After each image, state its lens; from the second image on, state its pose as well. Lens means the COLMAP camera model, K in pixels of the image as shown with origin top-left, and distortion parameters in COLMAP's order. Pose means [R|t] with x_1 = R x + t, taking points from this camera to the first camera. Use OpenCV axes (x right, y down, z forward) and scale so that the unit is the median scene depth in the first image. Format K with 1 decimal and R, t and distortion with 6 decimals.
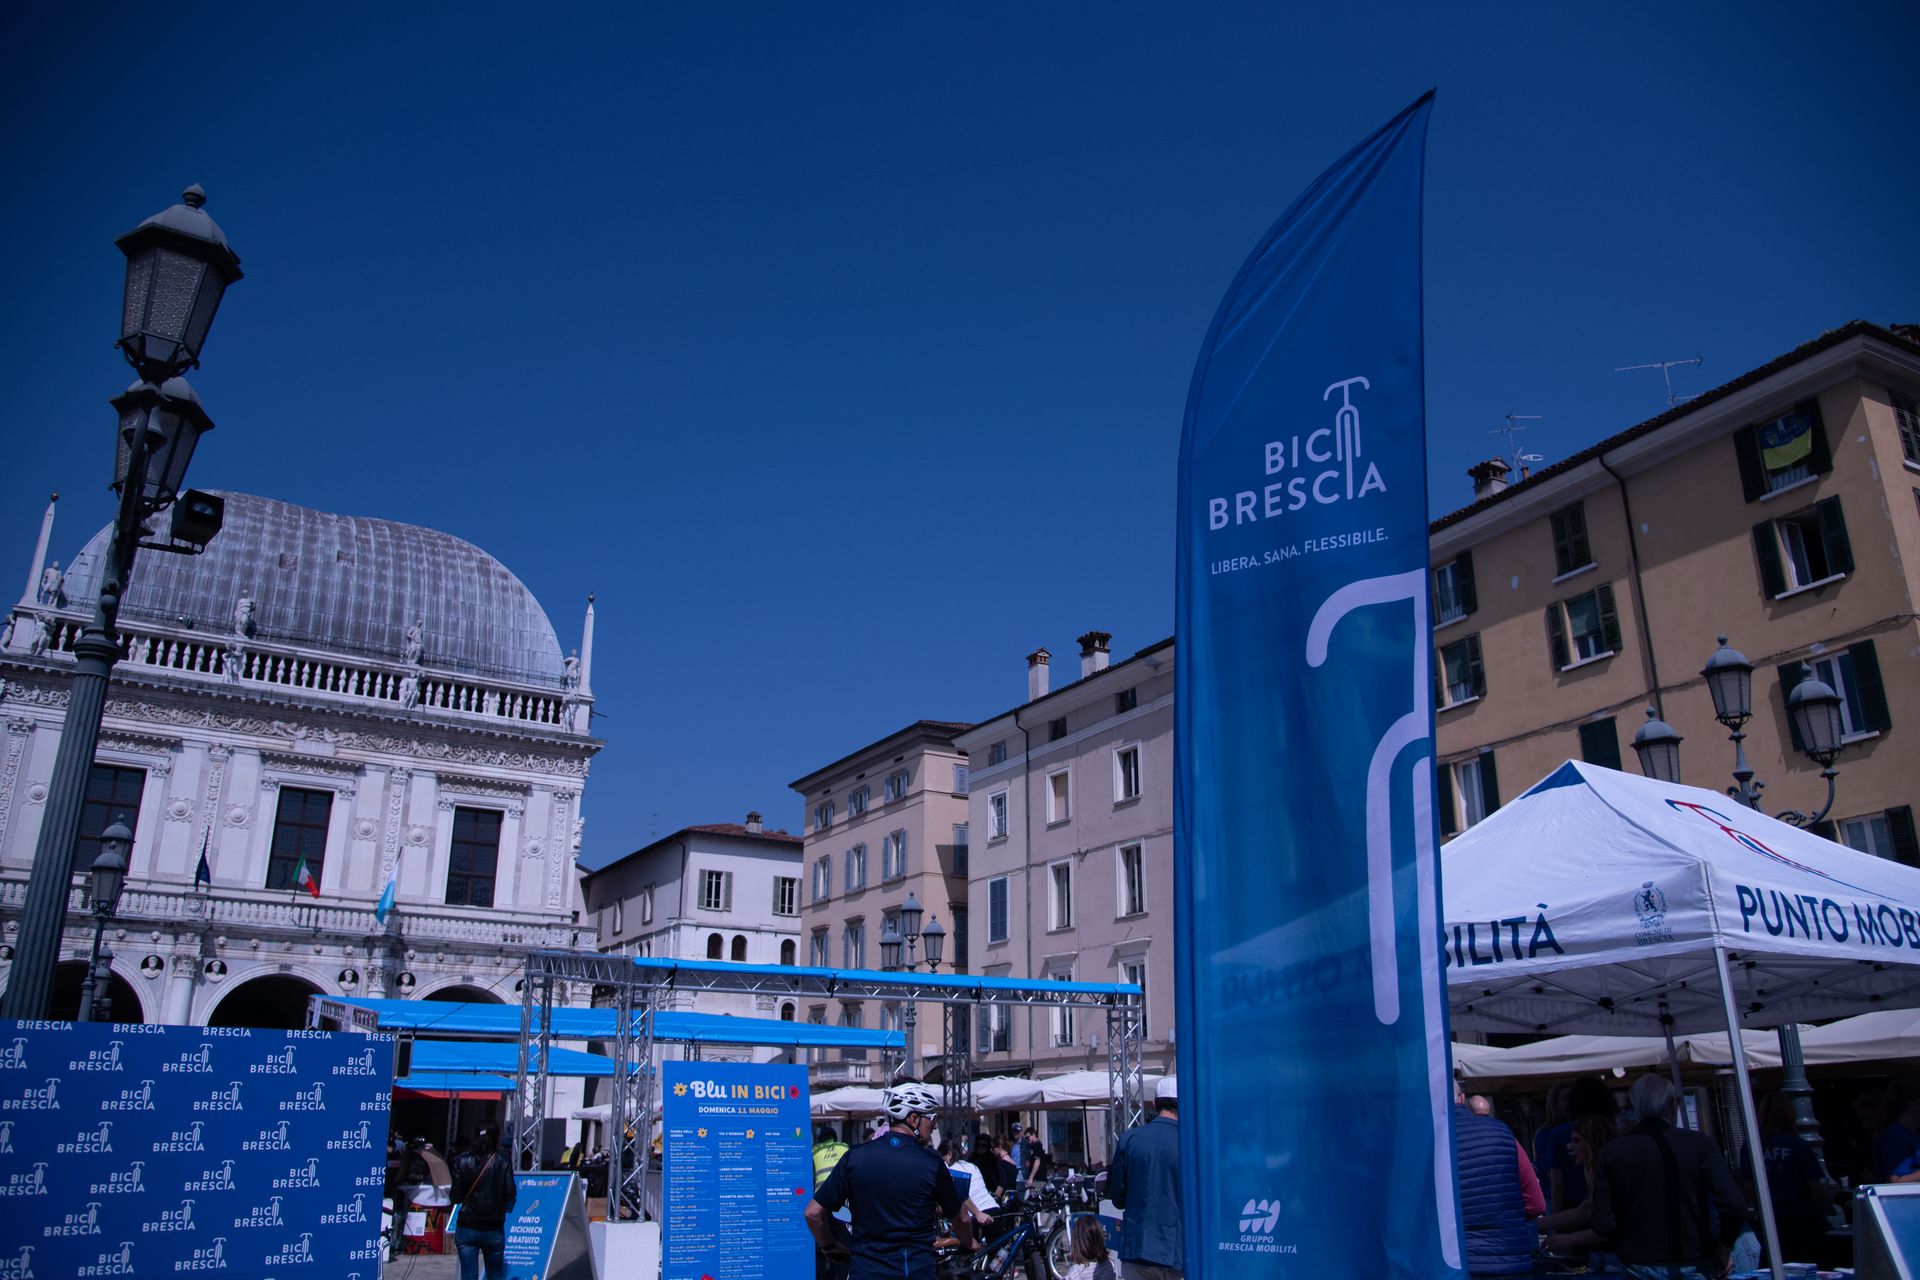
lens RADIAL K [[1437.2, 0, 949.6], [0, 1437.2, 637.3], [0, 0, 1]] dist [-0.093033, 0.042002]
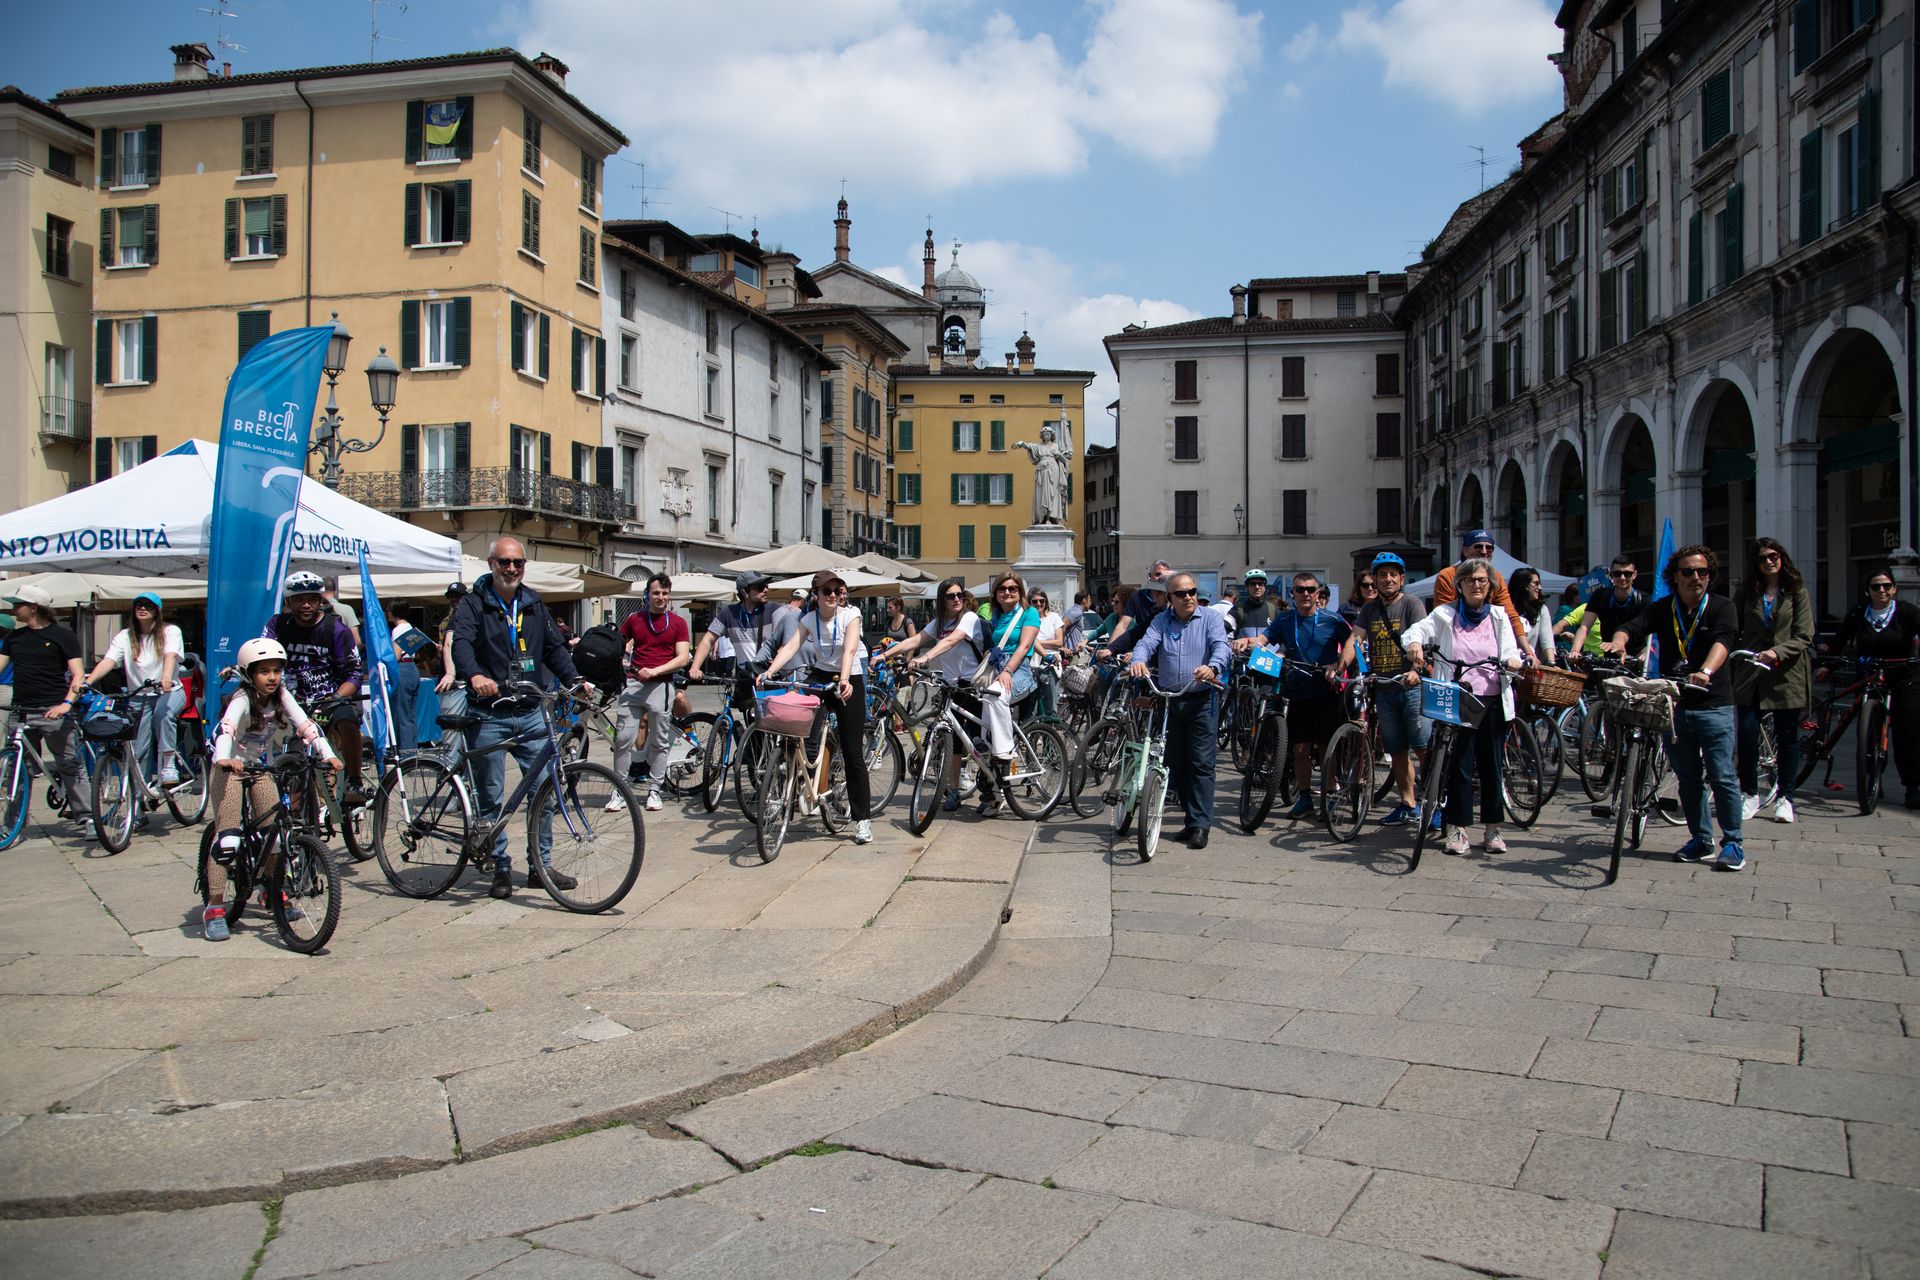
lens RADIAL K [[1505.5, 0, 1046.5], [0, 1505.5, 646.4], [0, 0, 1]] dist [-0.080363, 0.027374]
pose [[0.606817, -0.005120, 0.794825, -0.132174], [-0.255543, 0.945633, 0.201188, -0.104912], [-0.752643, -0.325196, 0.572517, -0.330990]]
